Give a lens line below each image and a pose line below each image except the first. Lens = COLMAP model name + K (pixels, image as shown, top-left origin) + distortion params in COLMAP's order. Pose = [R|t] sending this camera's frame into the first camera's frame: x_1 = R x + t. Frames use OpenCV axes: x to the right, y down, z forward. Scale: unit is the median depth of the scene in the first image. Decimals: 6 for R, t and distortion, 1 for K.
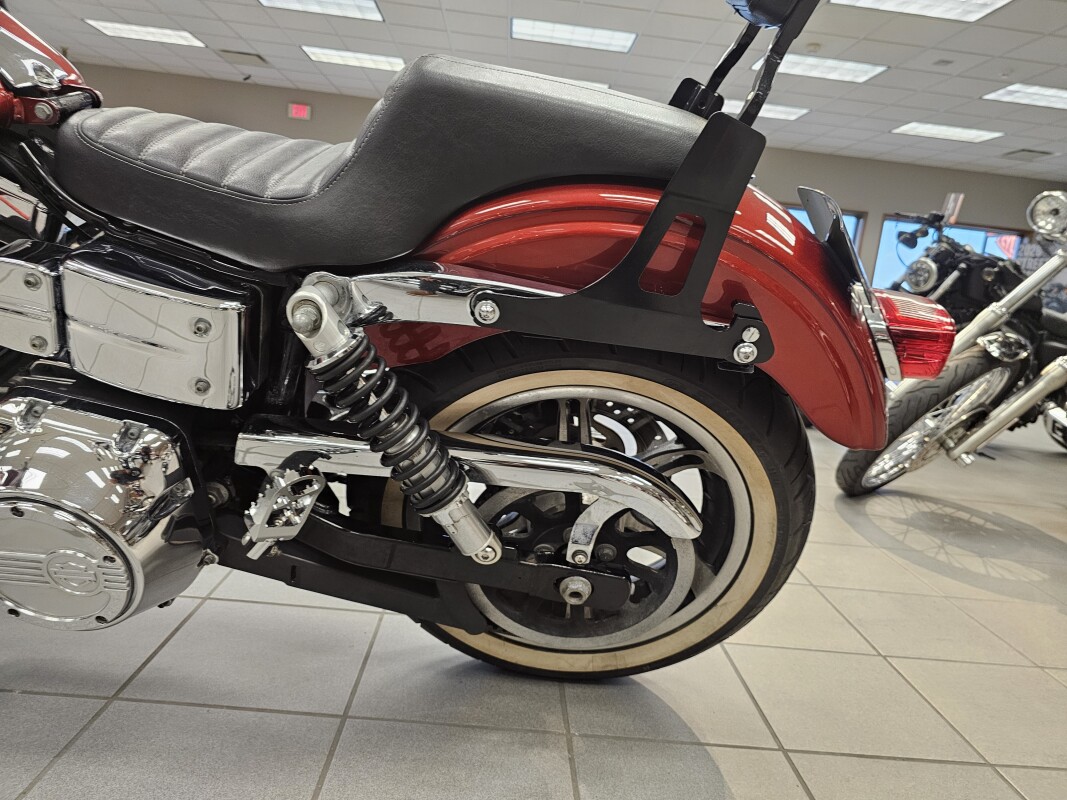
lens RADIAL K [[728.9, 0, 544.6], [0, 728.9, 396.3], [0, 0, 1]] dist [0.029961, -0.028109]
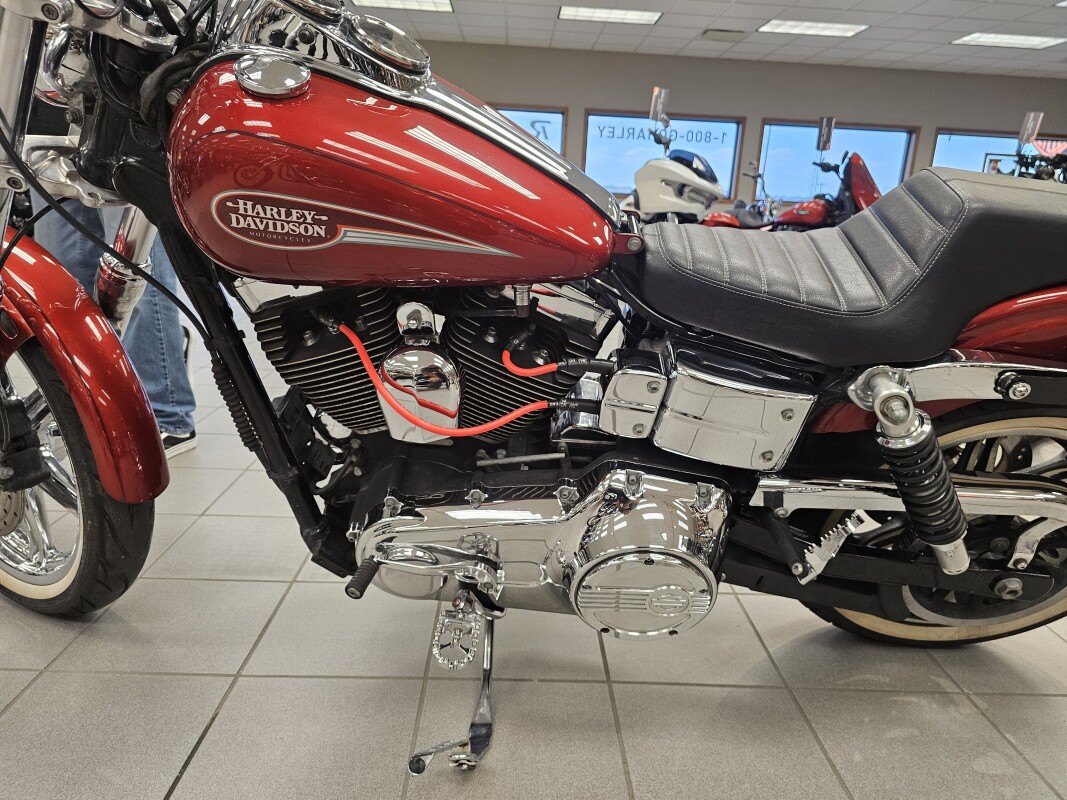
lens RADIAL K [[728.9, 0, 541.5], [0, 728.9, 396.0], [0, 0, 1]] dist [0.029961, -0.028109]
pose [[0.998329, -0.052669, -0.023760, -0.551176], [0.054767, 0.993620, 0.098589, -0.175686], [0.018416, -0.099726, 0.994845, -0.171959]]
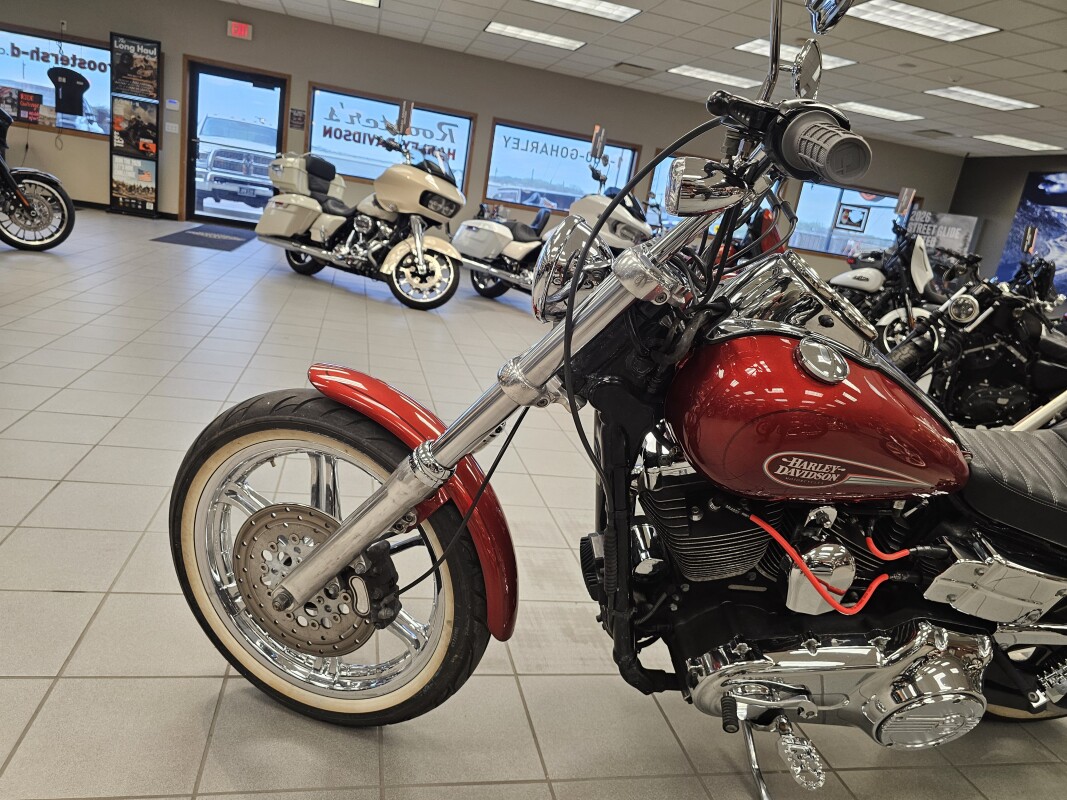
lens RADIAL K [[728.9, 0, 529.2], [0, 728.9, 393.1], [0, 0, 1]] dist [0.029961, -0.028109]
pose [[0.983891, 0.001804, 0.178763, -1.242254], [-0.023172, 0.992801, 0.117514, -0.451657], [-0.177264, -0.119764, 0.976849, -0.251985]]
